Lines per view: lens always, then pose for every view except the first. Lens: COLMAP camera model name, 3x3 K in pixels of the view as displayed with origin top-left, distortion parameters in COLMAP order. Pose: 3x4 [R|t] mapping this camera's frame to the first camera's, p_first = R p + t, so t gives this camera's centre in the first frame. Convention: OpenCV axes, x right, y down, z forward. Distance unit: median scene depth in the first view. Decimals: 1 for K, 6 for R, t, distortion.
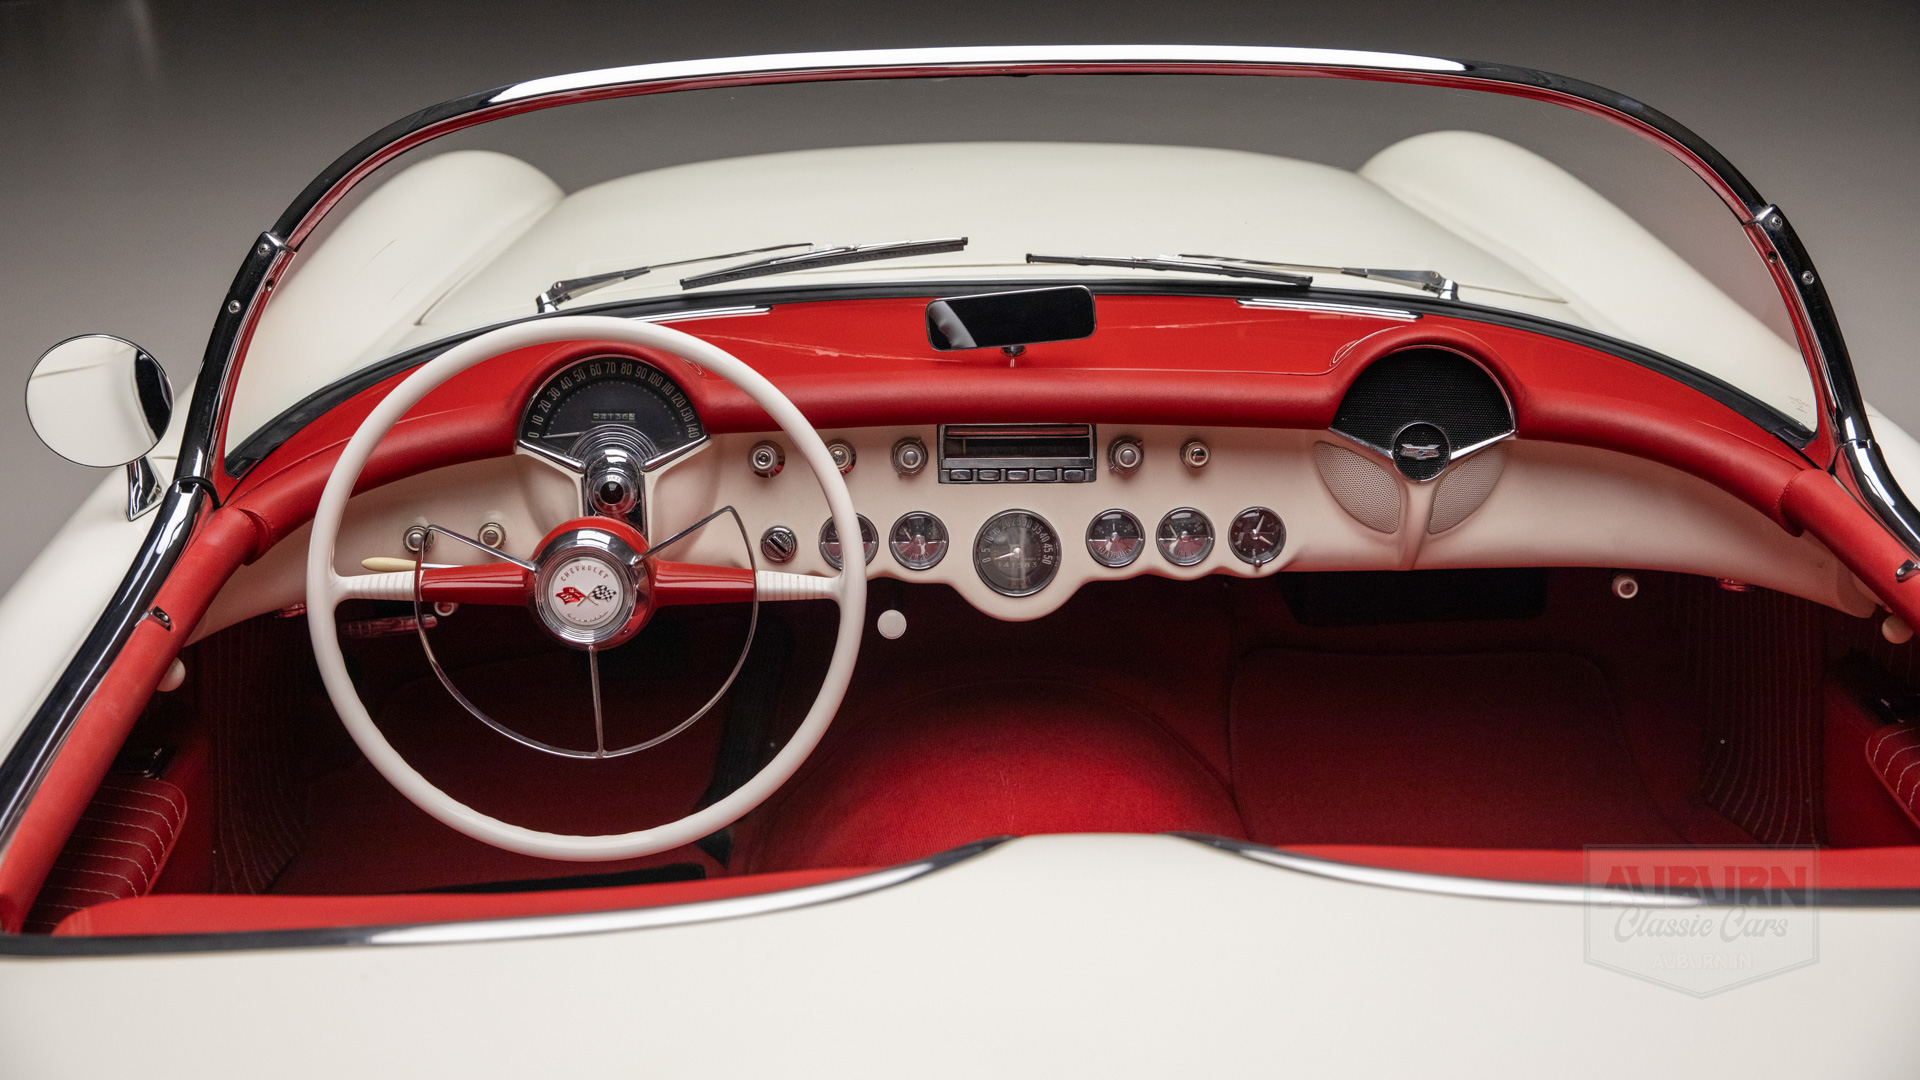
lens RADIAL K [[2423.8, 0, 963.2], [0, 2423.8, 555.6], [0, 0, 1]] dist [0.078542, 0.000000]
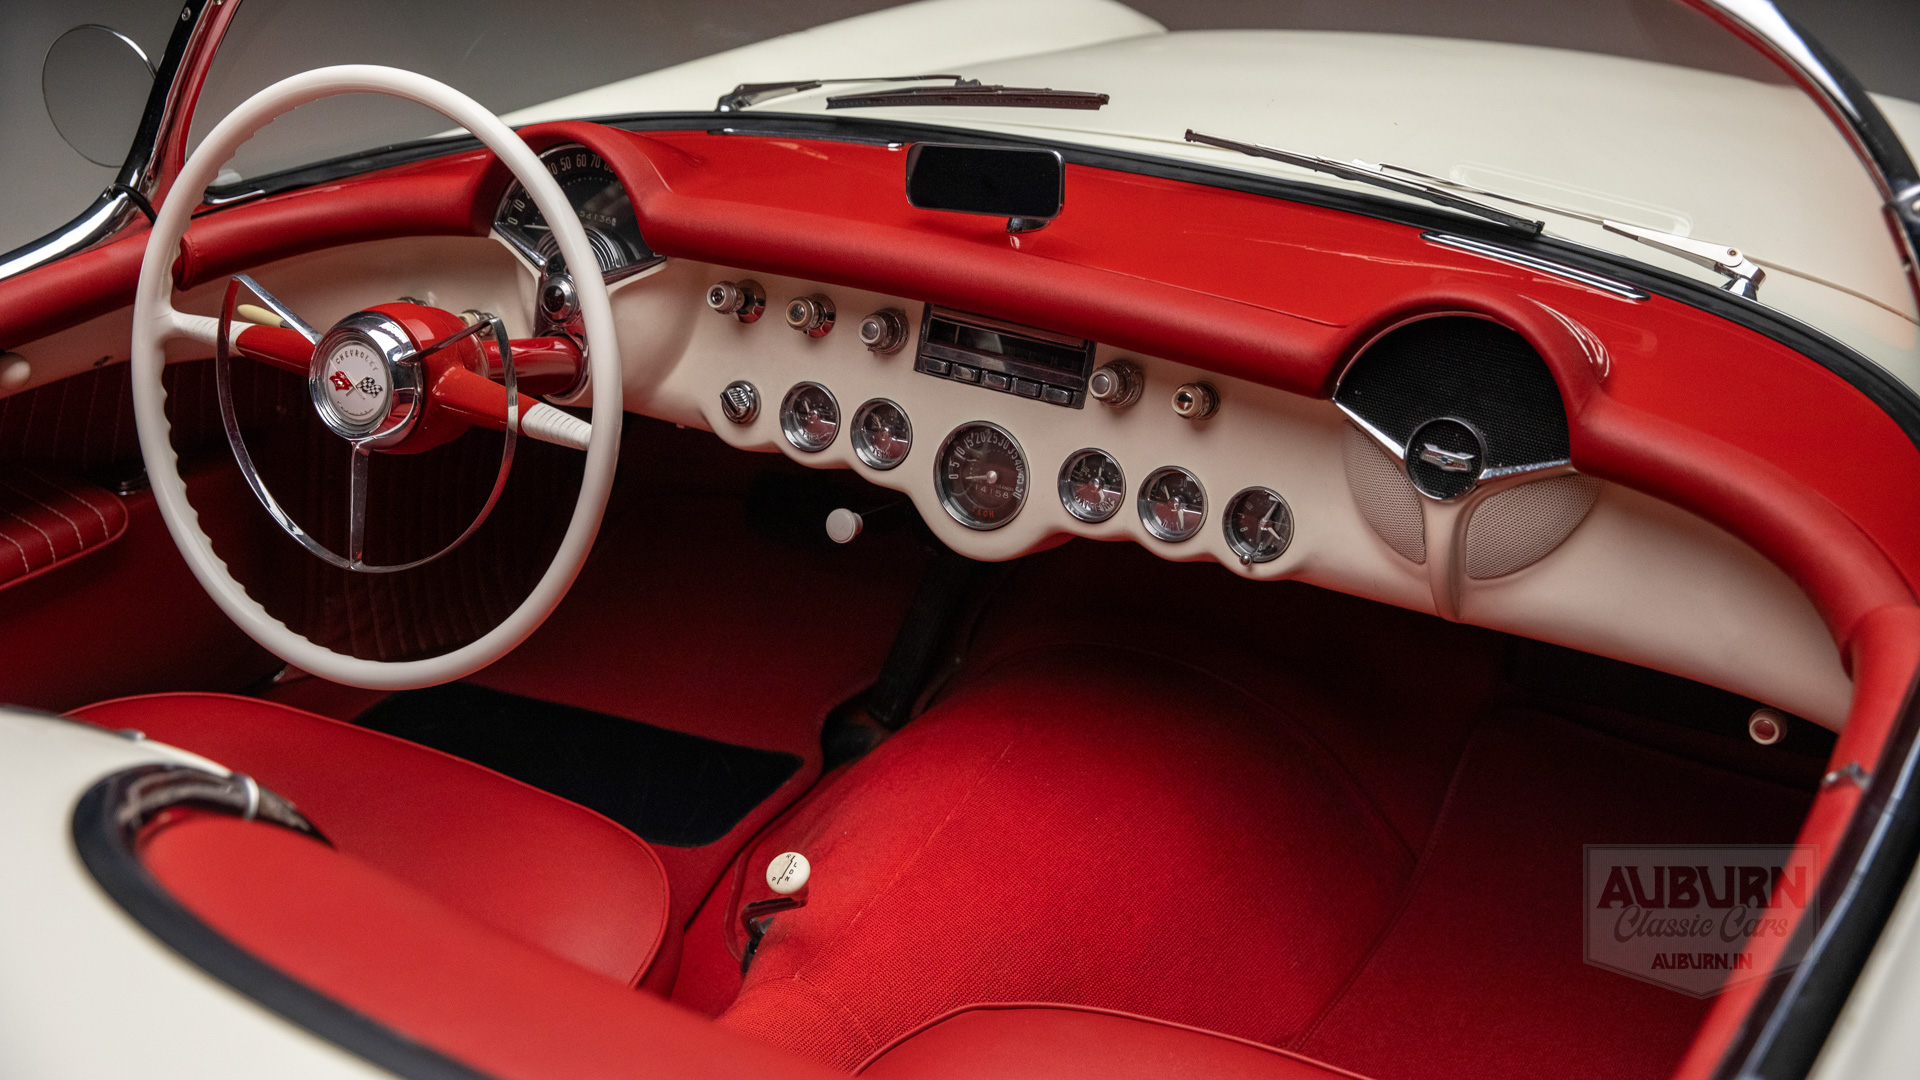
lens RADIAL K [[2327.1, 0, 955.8], [0, 2327.1, 585.7], [0, 0, 1]] dist [0.045617, 0.000000]
pose [[0.841564, 0.247688, -0.480022, 0.409093], [-0.226128, 0.968600, 0.103348, -0.045132], [0.490547, 0.021573, 0.871148, 0.327514]]
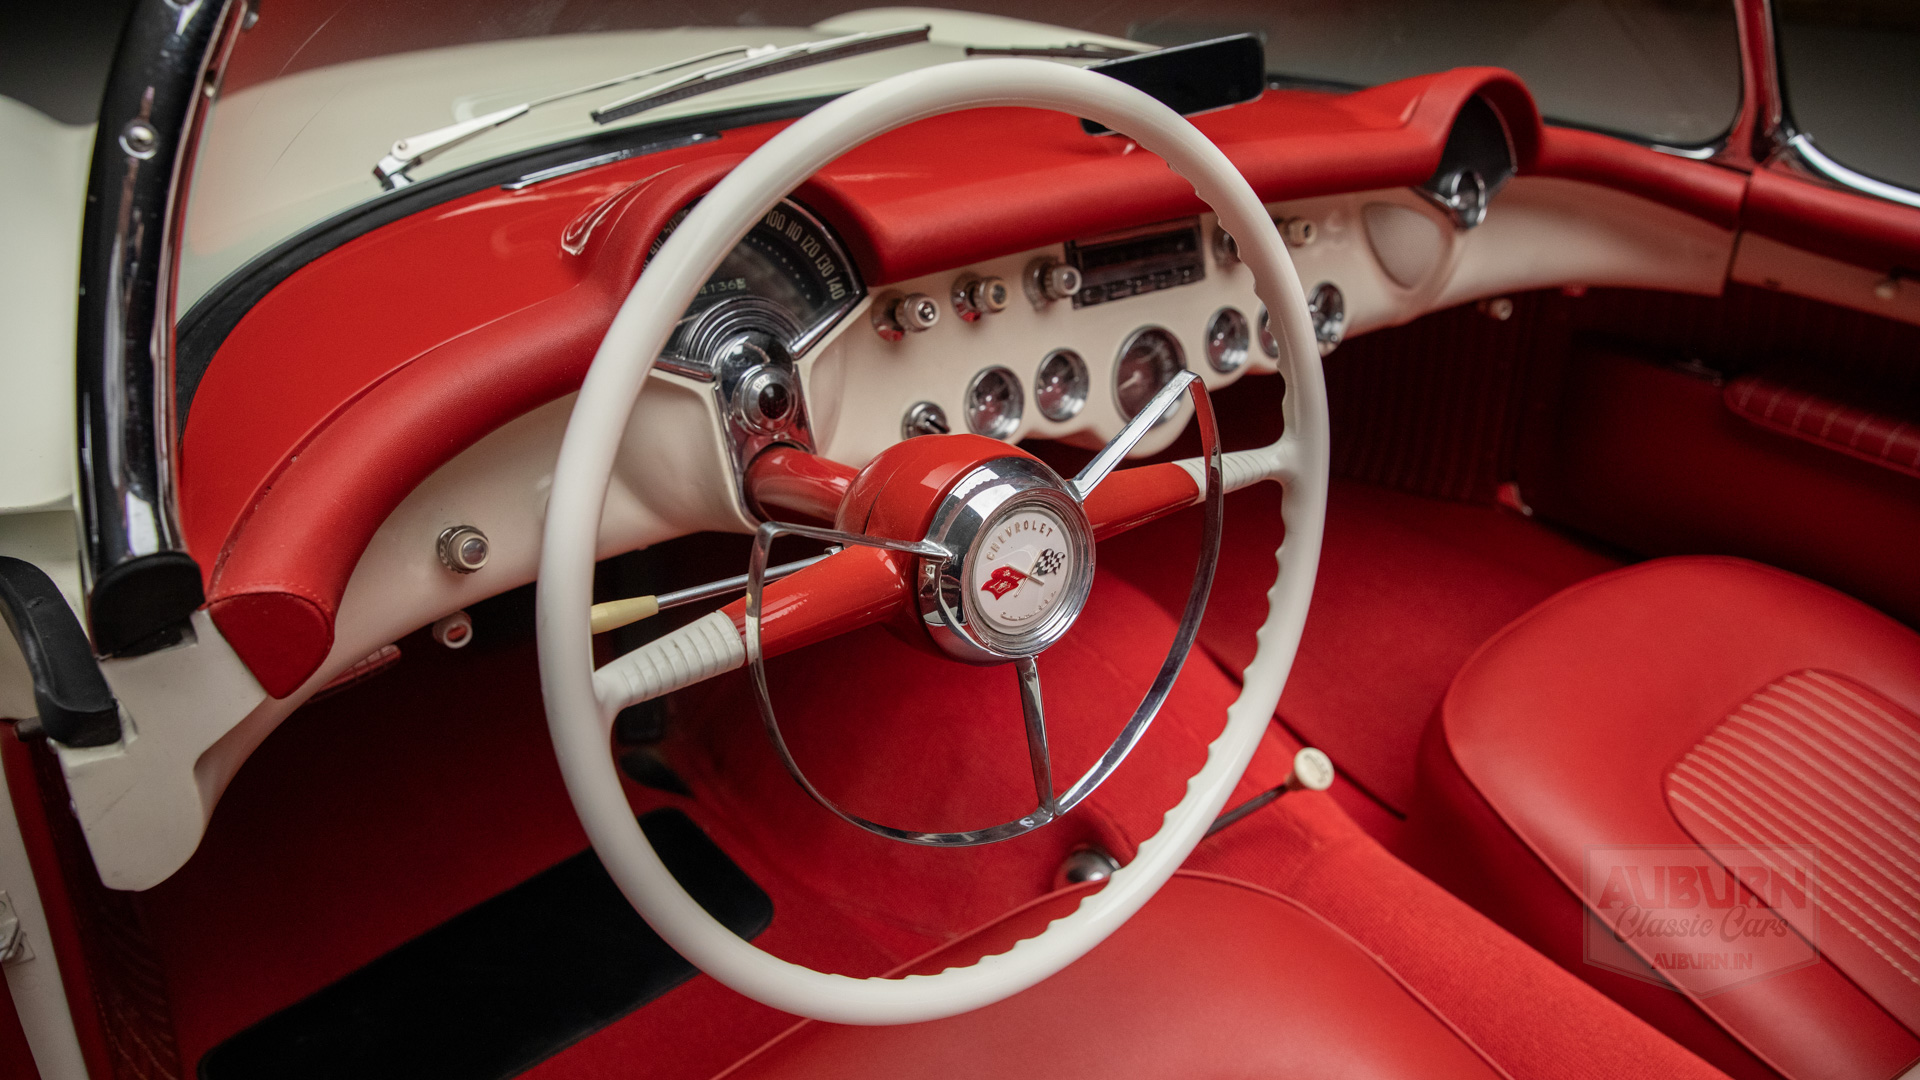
lens RADIAL K [[1275.5, 0, 963.8], [0, 1275.5, 537.7], [0, 0, 1]] dist [-0.098172, 0.054237]
pose [[0.810933, -0.260948, 0.523730, -0.286320], [0.185132, 0.963494, 0.193405, -0.046269], [-0.555079, -0.059879, 0.829639, 0.681642]]
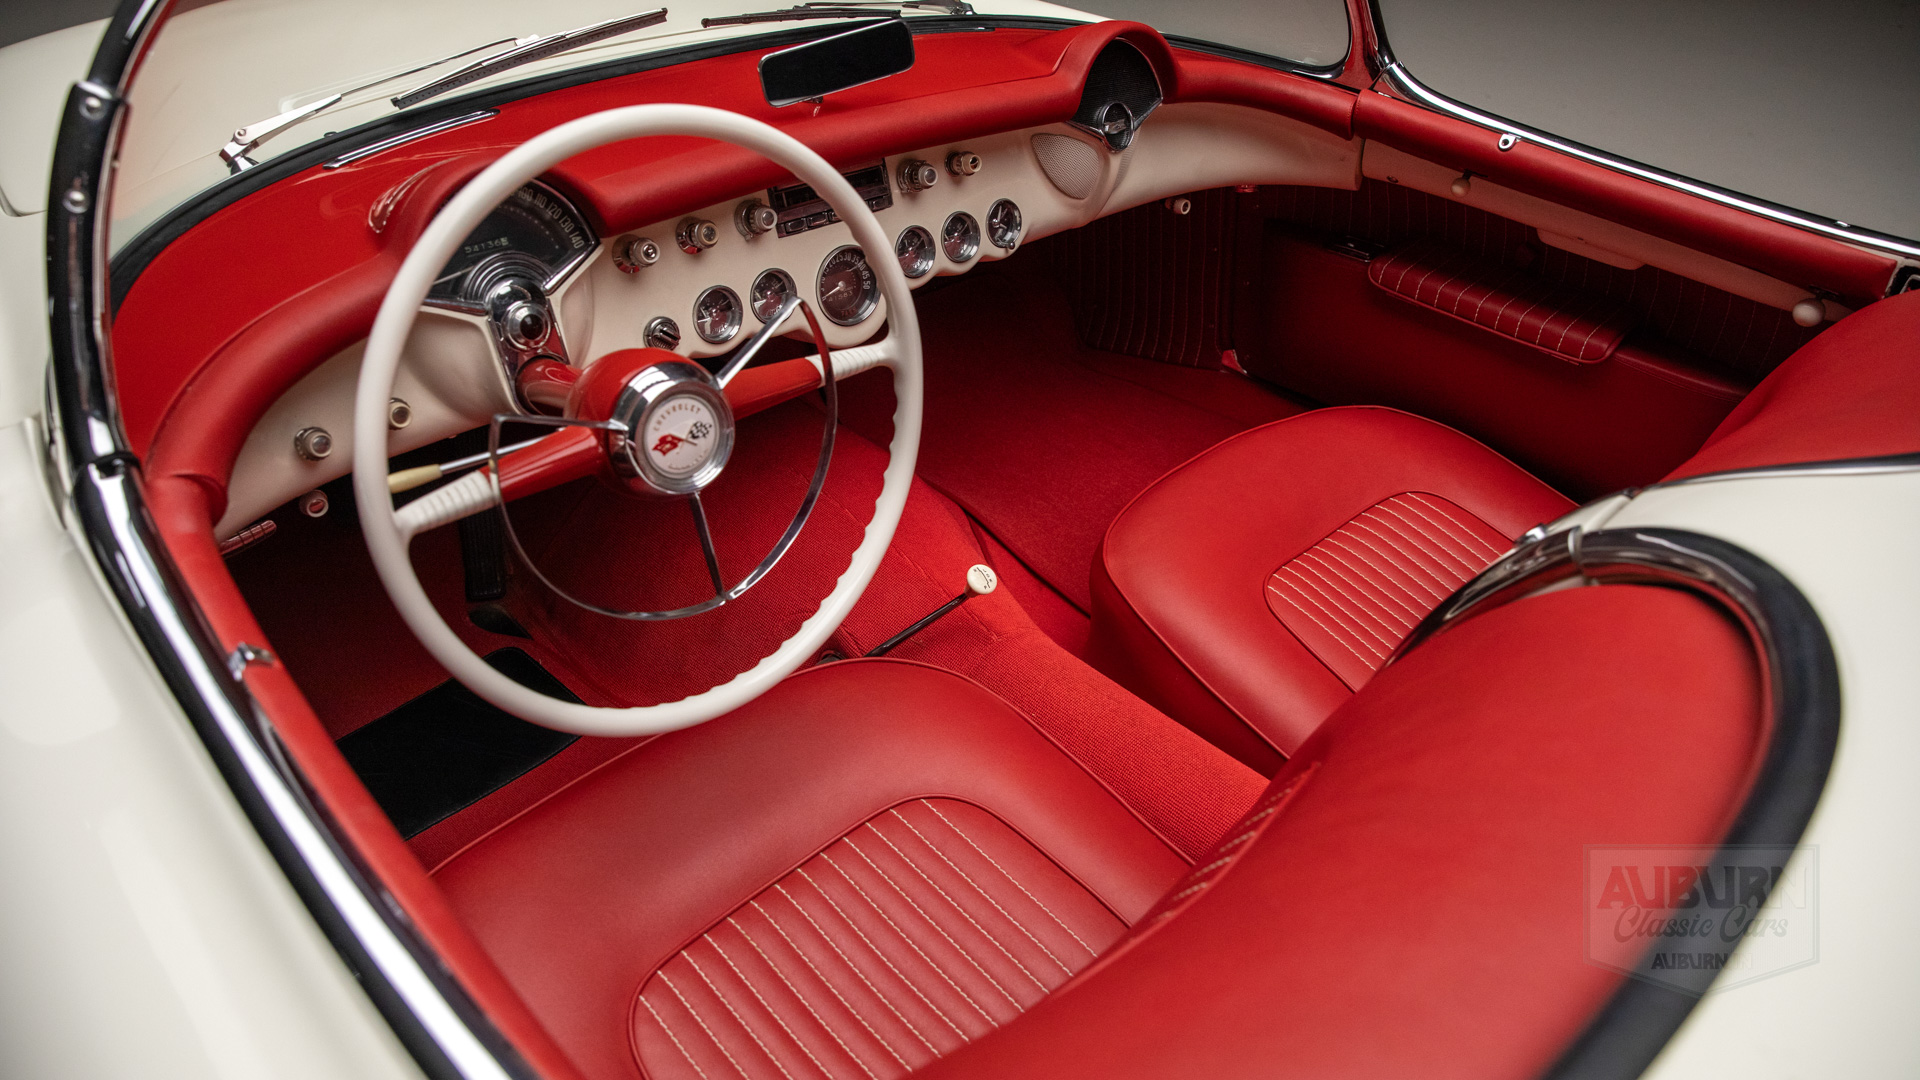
lens RADIAL K [[1275.5, 0, 957.5], [0, 1275.5, 552.2], [0, 0, 1]] dist [-0.098172, 0.054237]
pose [[0.757428, -0.358022, 0.546006, -0.306462], [0.215338, 0.926444, 0.308759, -0.057819], [-0.616387, -0.116287, 0.778810, 0.521322]]
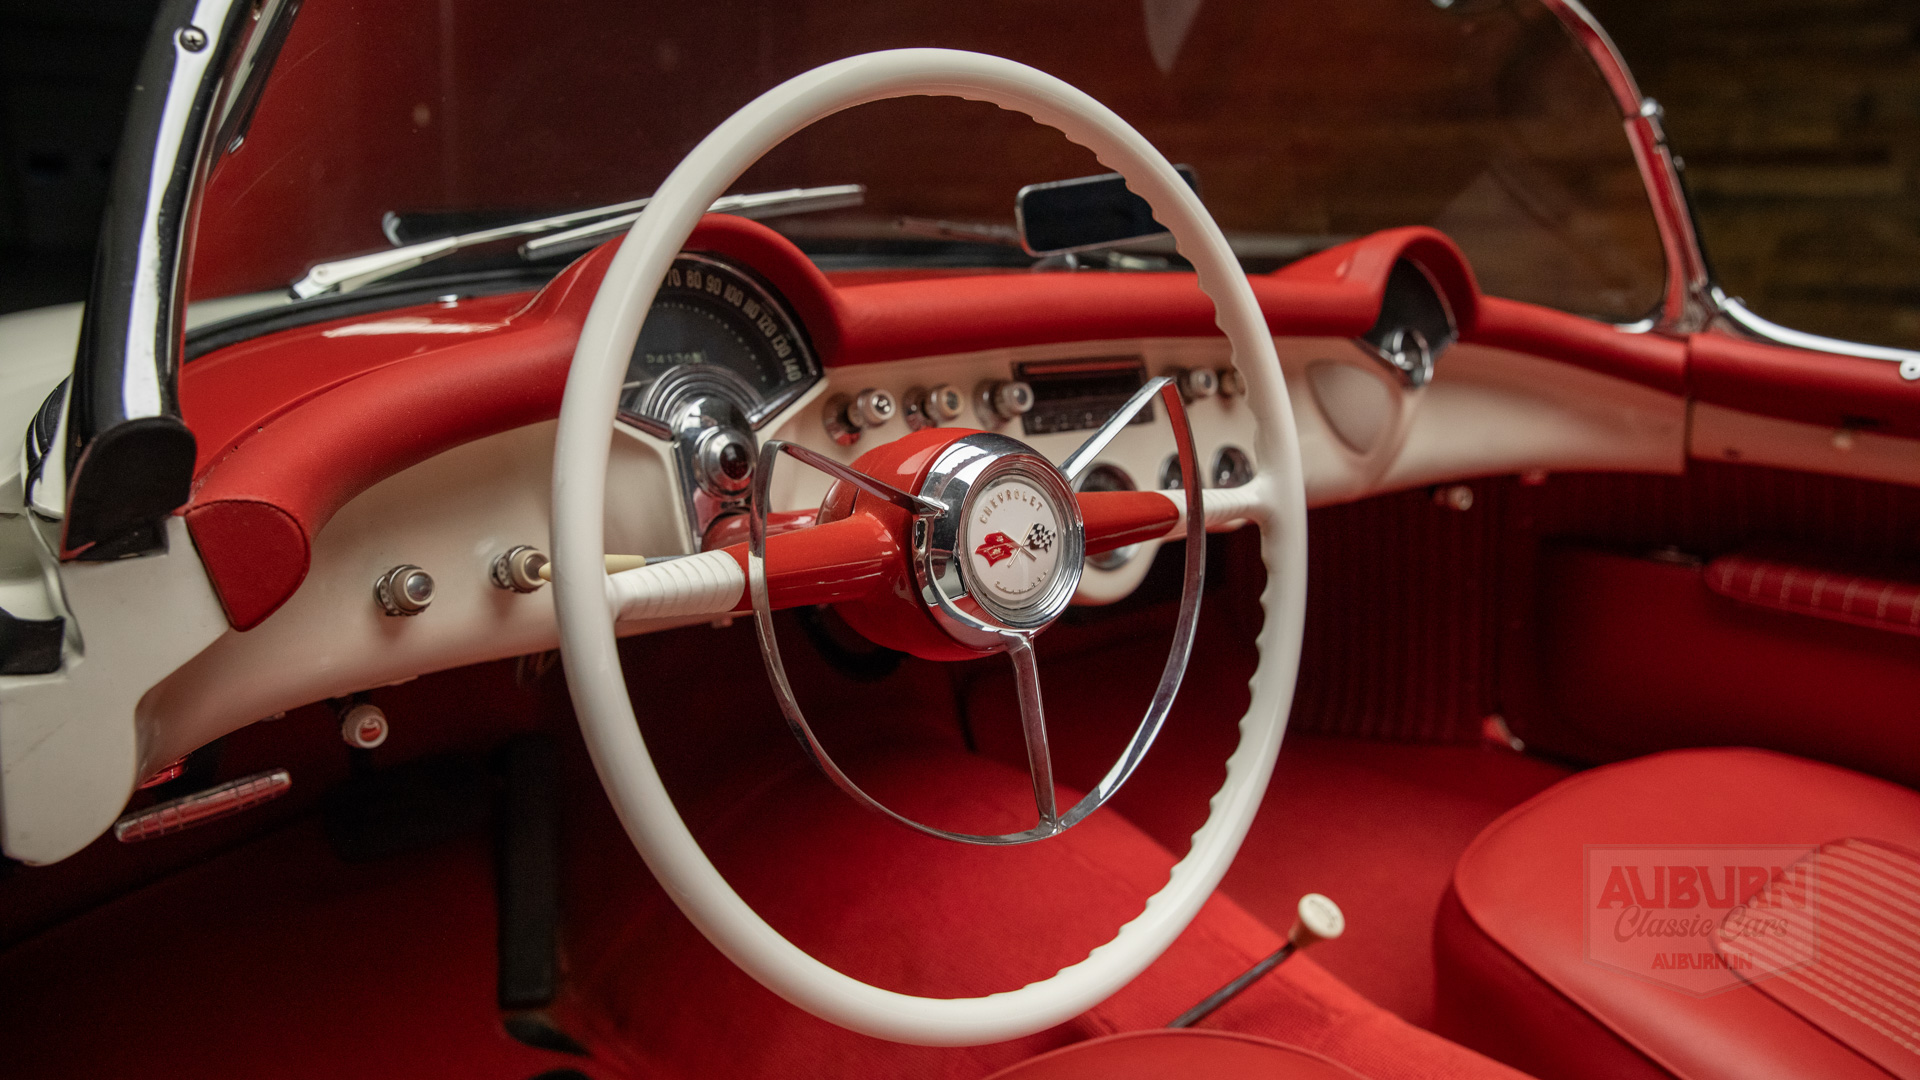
lens RADIAL K [[1502.0, 0, 968.9], [0, 1502.0, 536.1], [0, 0, 1]] dist [-0.056243, 0.032979]
pose [[0.757461, -0.119062, 0.641933, -0.343917], [0.214015, 0.974185, -0.071845, 0.032886], [-0.616807, 0.191803, 0.763388, 0.665057]]
